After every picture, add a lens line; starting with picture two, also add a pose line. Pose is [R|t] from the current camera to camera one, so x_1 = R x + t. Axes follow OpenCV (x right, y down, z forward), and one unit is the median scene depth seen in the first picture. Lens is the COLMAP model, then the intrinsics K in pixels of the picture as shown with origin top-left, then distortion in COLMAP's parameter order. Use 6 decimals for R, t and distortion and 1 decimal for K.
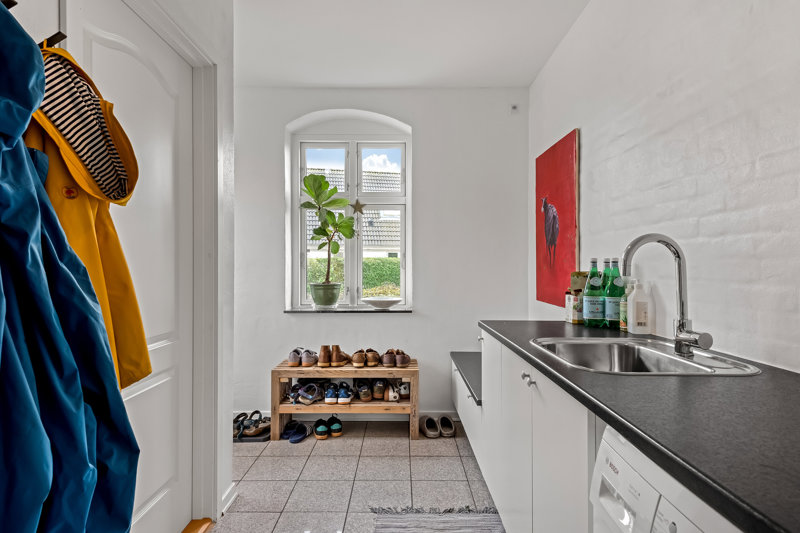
lens RADIAL K [[459.0, 0, 399.6], [0, 459.0, 266.6], [0, 0, 1]] dist [-0.078735, -0.004638]
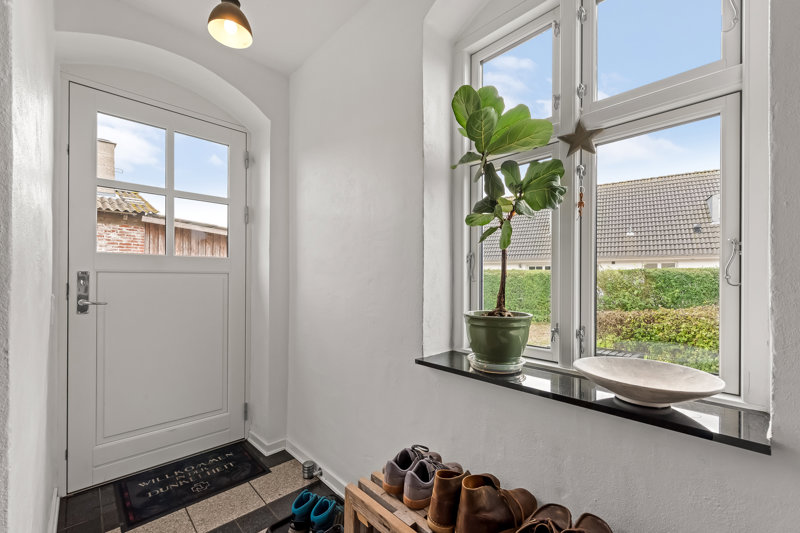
lens RADIAL K [[328.7, 0, 403.4], [0, 328.7, 277.3], [0, 0, 1]] dist [0.004237, 0.000446]
pose [[0.692057, -0.007556, -0.721803, 0.016195], [0.003458, 0.999968, -0.007153, 0.001368], [0.721835, 0.002454, 0.692061, 0.692960]]
